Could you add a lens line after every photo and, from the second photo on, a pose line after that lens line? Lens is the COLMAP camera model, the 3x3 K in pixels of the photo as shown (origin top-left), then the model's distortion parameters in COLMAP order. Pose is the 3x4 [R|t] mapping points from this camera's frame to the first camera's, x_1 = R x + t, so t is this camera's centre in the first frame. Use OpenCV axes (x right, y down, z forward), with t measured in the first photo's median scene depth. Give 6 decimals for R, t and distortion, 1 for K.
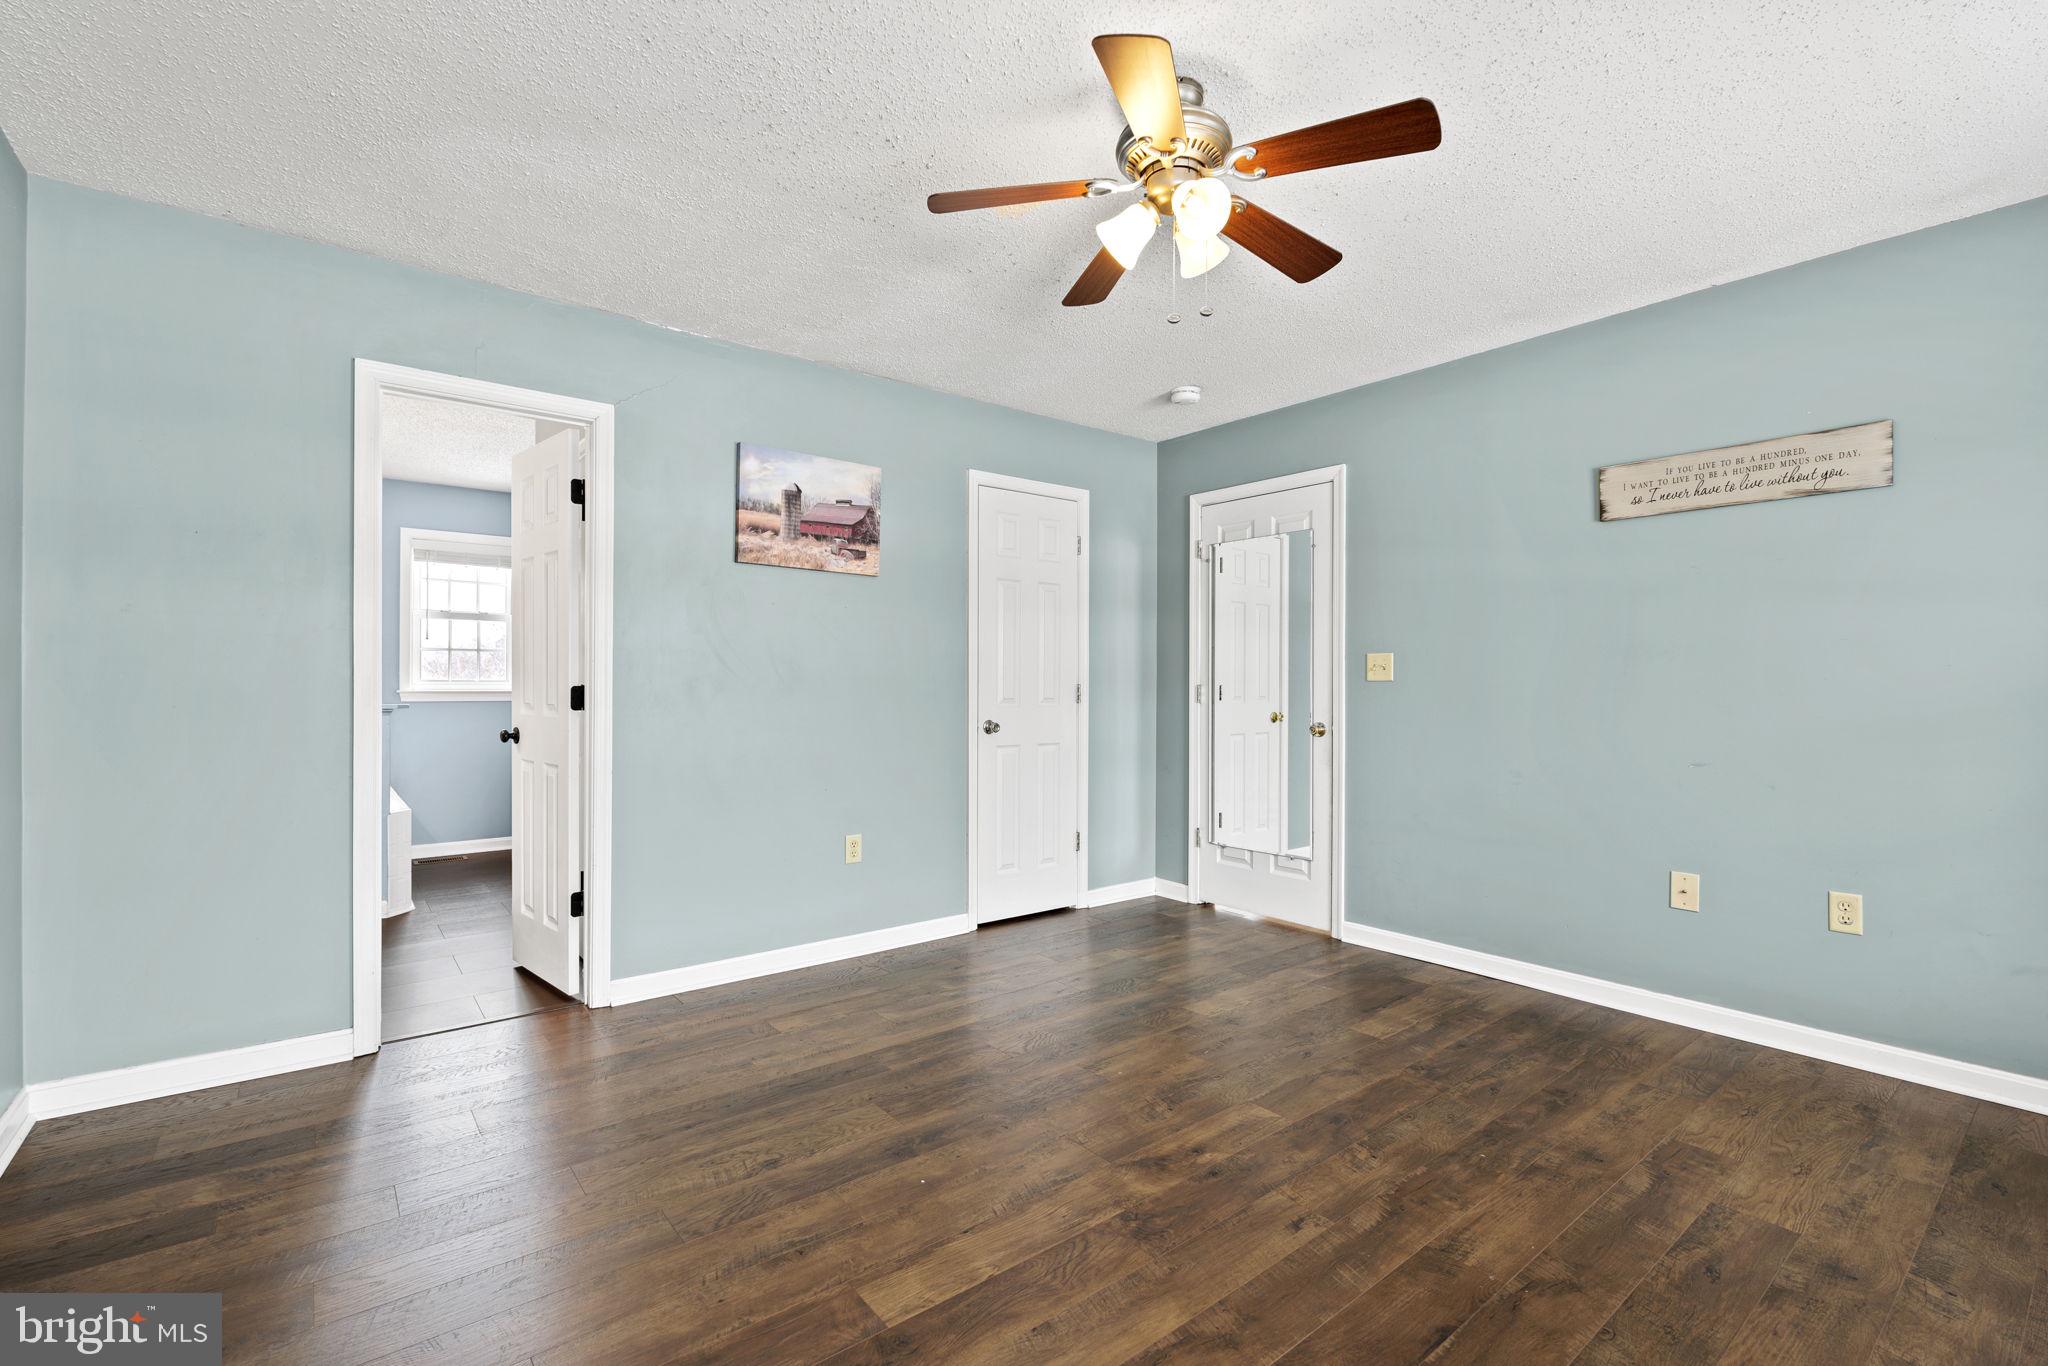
lens RADIAL K [[904.8, 0, 1026.6], [0, 904.8, 662.7], [0, 0, 1]] dist [0.000264, 0.000190]
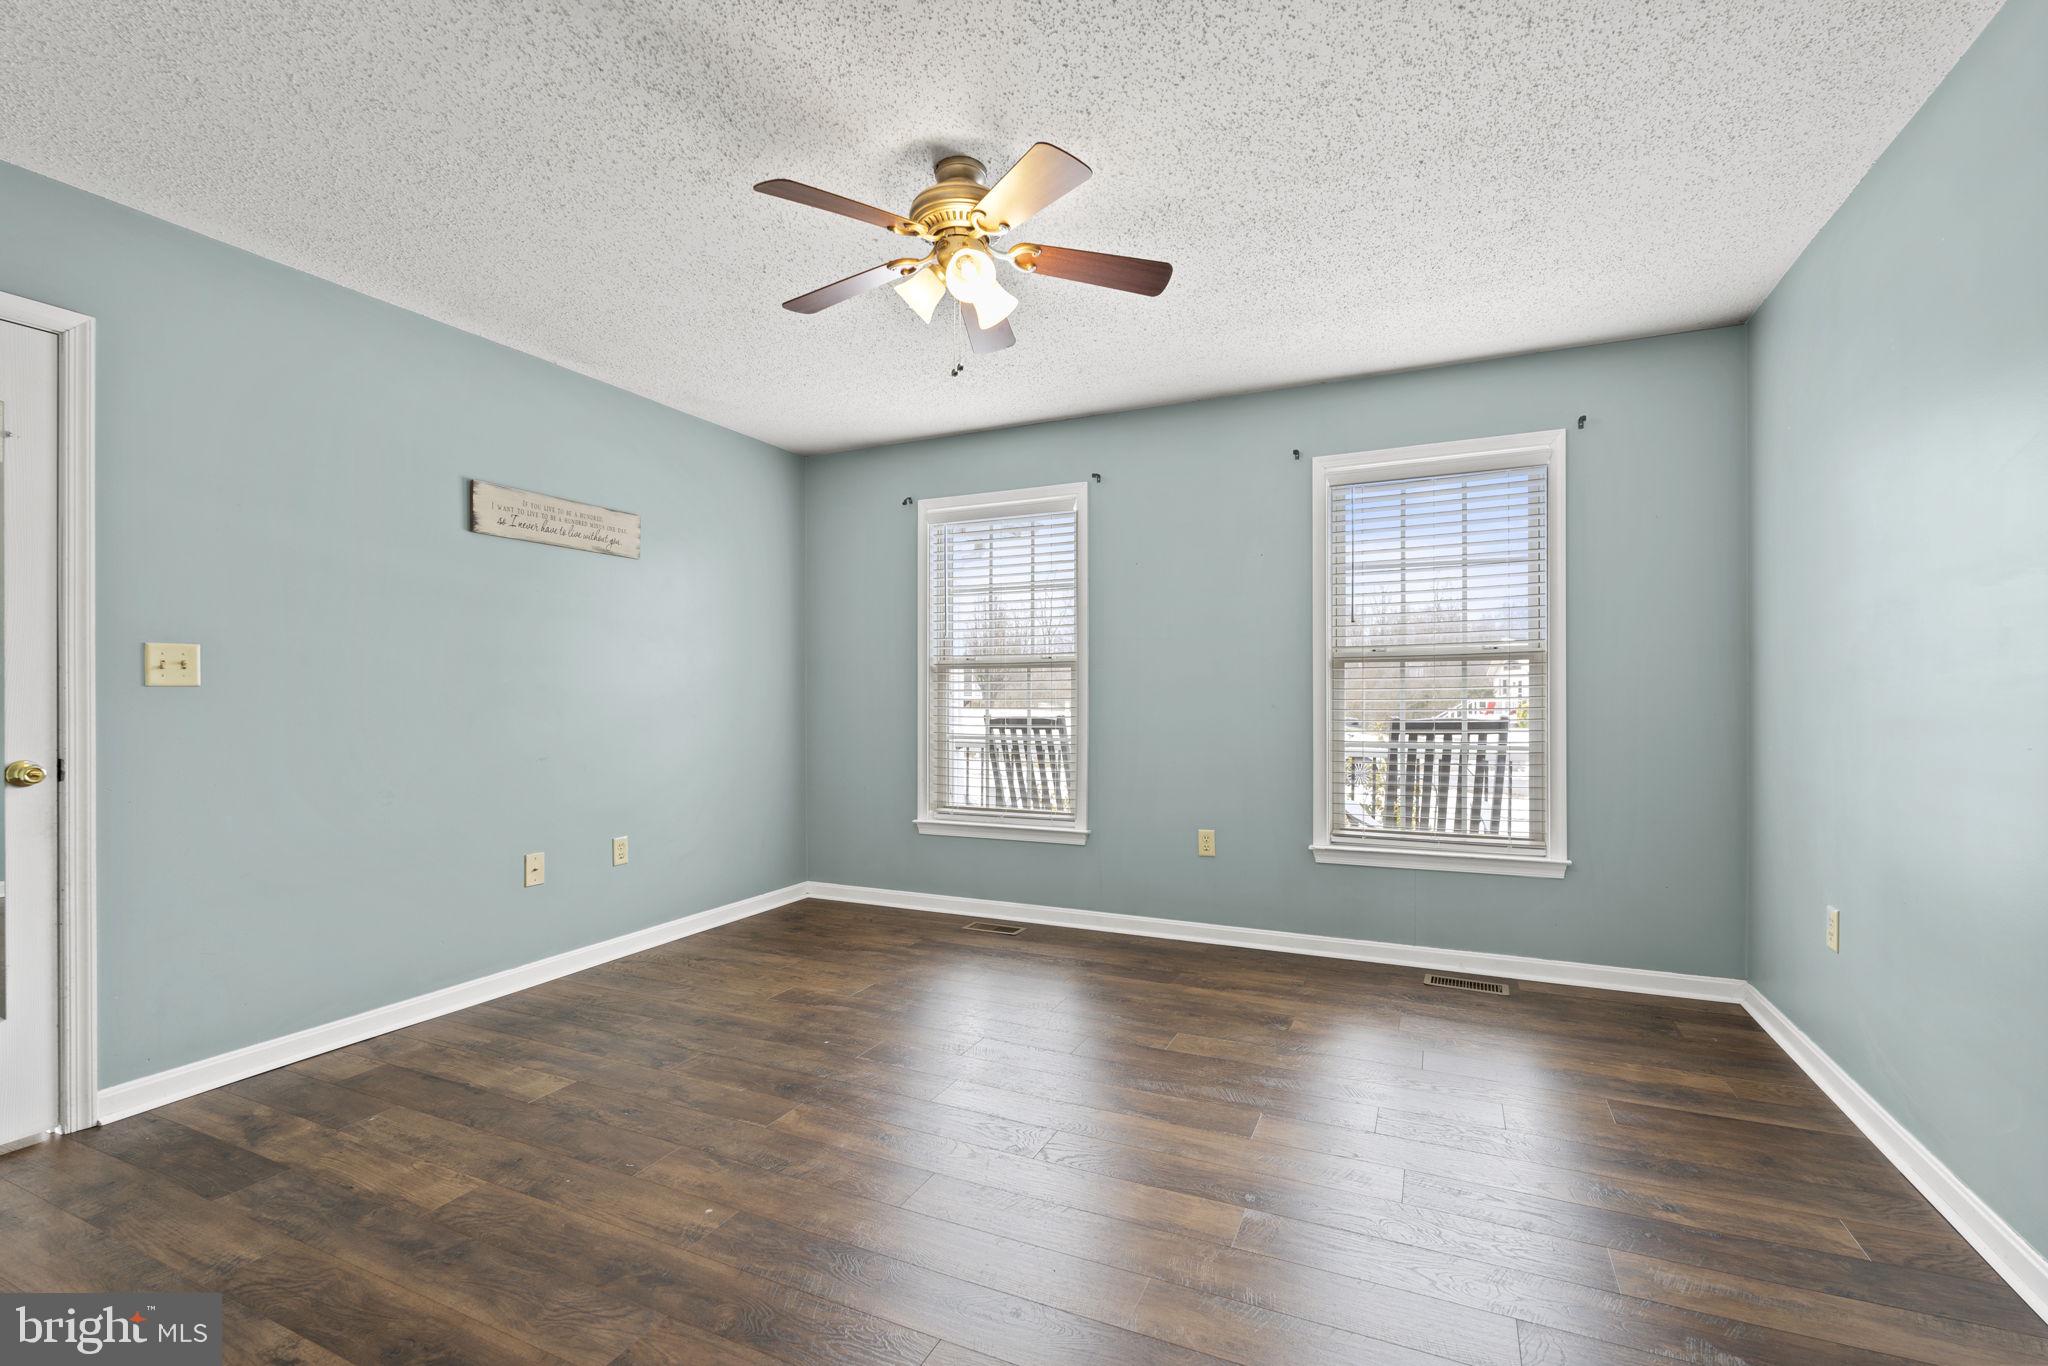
lens RADIAL K [[904.8, 0, 1026.6], [0, 904.8, 662.7], [0, 0, 1]] dist [0.000264, 0.000190]
pose [[-0.443226, 0.026678, 0.896013, -0.602328], [-0.023048, 0.998887, -0.041142, 0.021038], [-0.896114, -0.038887, -0.442118, 0.960225]]
